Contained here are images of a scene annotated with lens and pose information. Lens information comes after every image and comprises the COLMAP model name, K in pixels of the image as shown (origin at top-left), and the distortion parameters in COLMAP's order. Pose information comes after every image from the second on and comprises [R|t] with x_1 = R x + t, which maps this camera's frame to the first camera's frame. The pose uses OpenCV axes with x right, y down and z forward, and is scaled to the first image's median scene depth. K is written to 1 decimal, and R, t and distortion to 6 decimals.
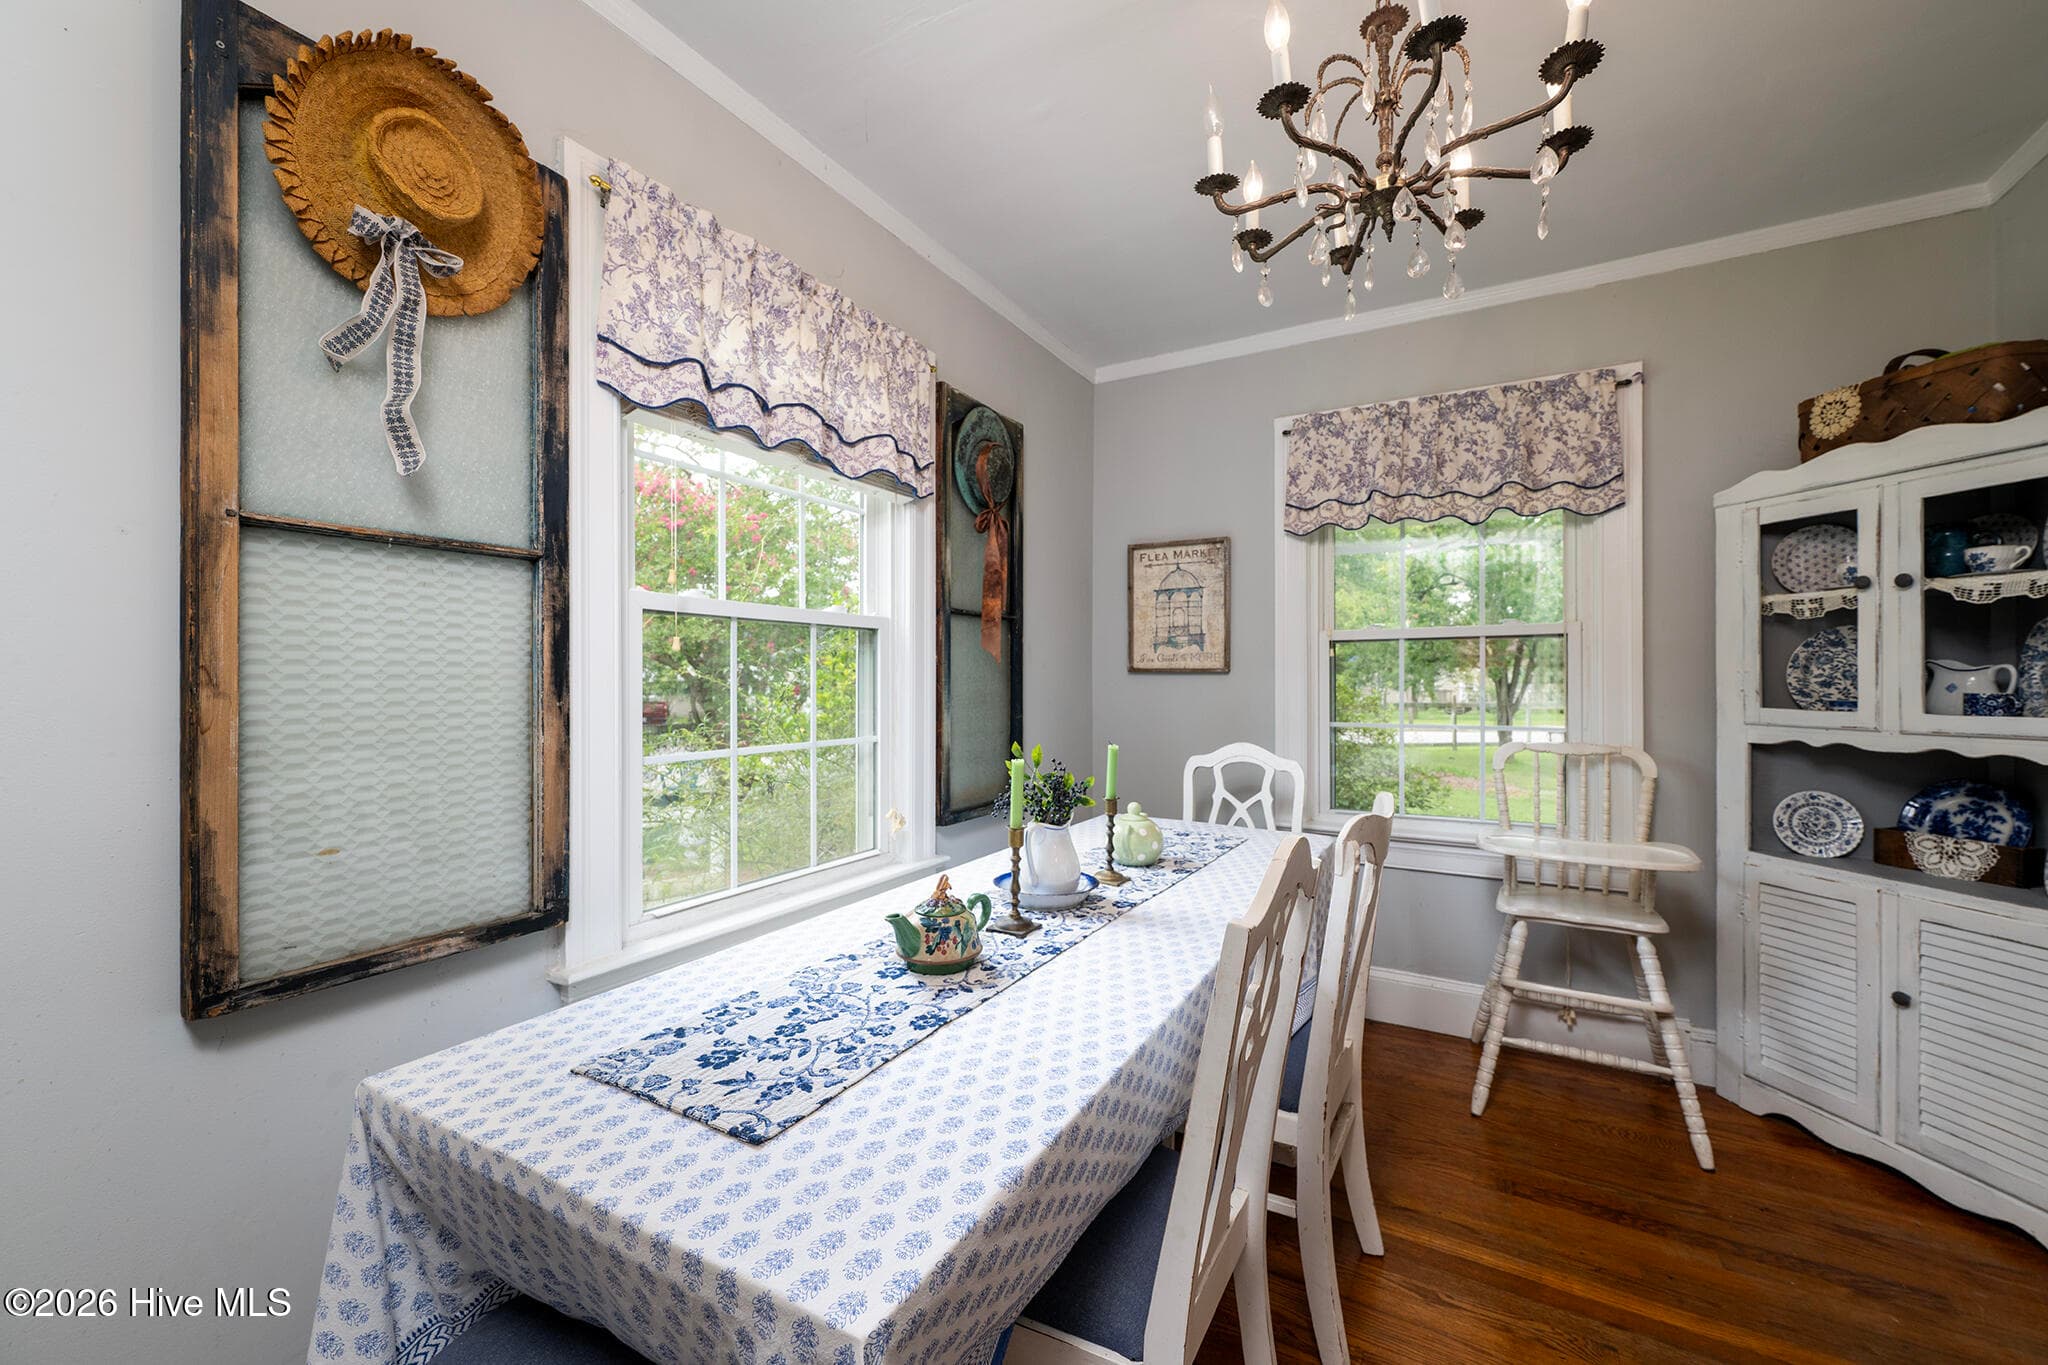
lens RADIAL K [[825.7, 0, 1029.0], [0, 825.7, 680.6], [0, 0, 1]] dist [-0.003319, 0.000764]
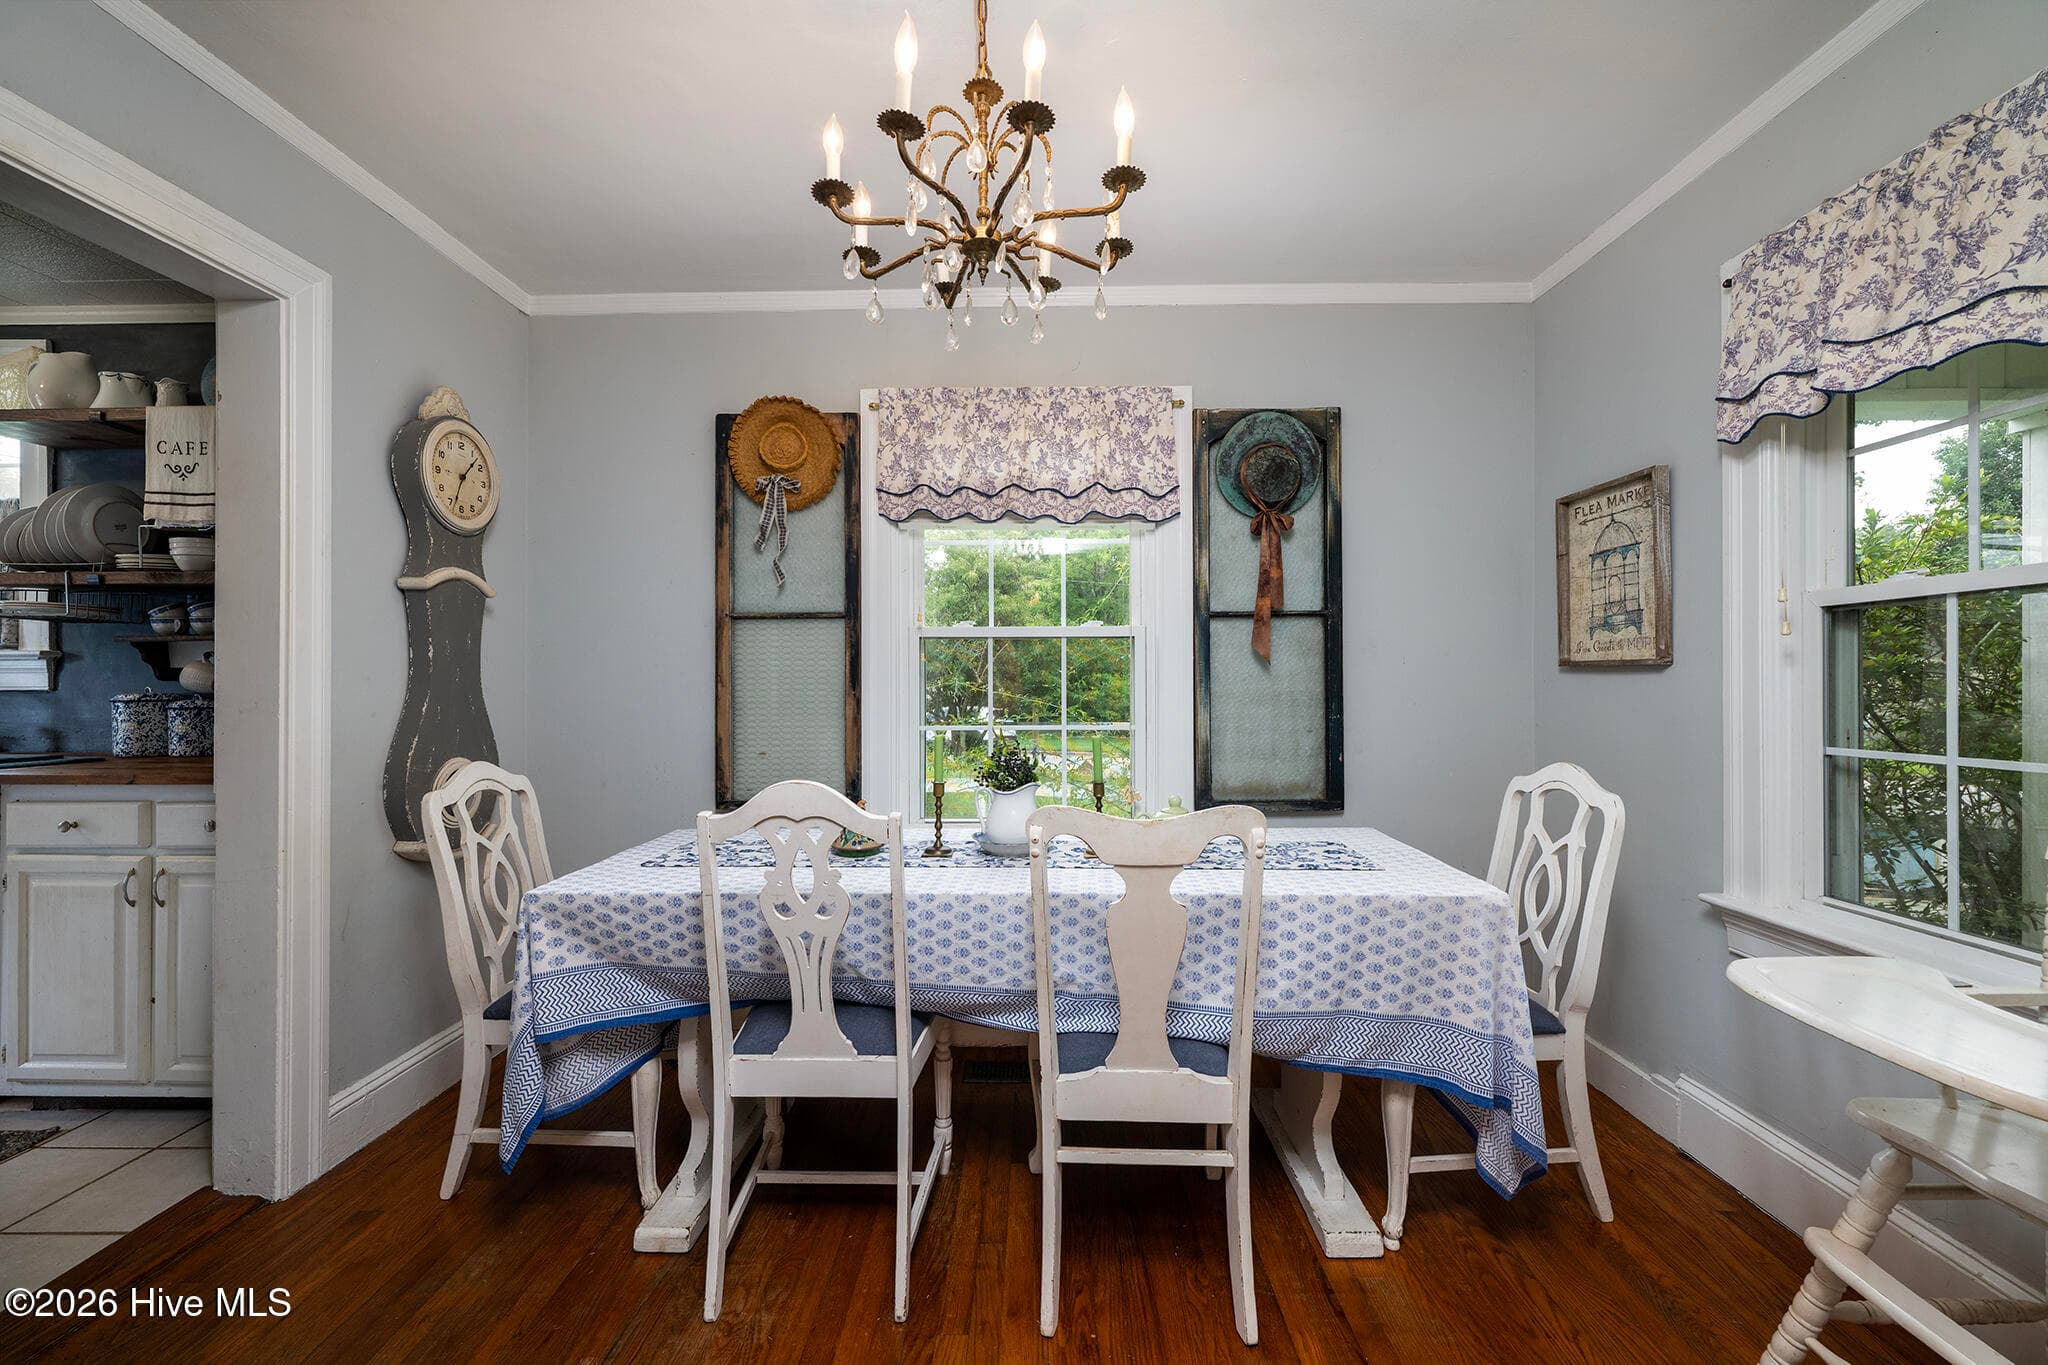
lens RADIAL K [[825.7, 0, 1012.7], [0, 825.7, 691.7], [0, 0, 1]] dist [-0.003319, 0.000764]
pose [[0.451794, 0.008712, -0.892080, 0.640671], [-0.000344, 0.999954, 0.009592, 0.006715], [0.892122, -0.004027, 0.451776, 0.227476]]
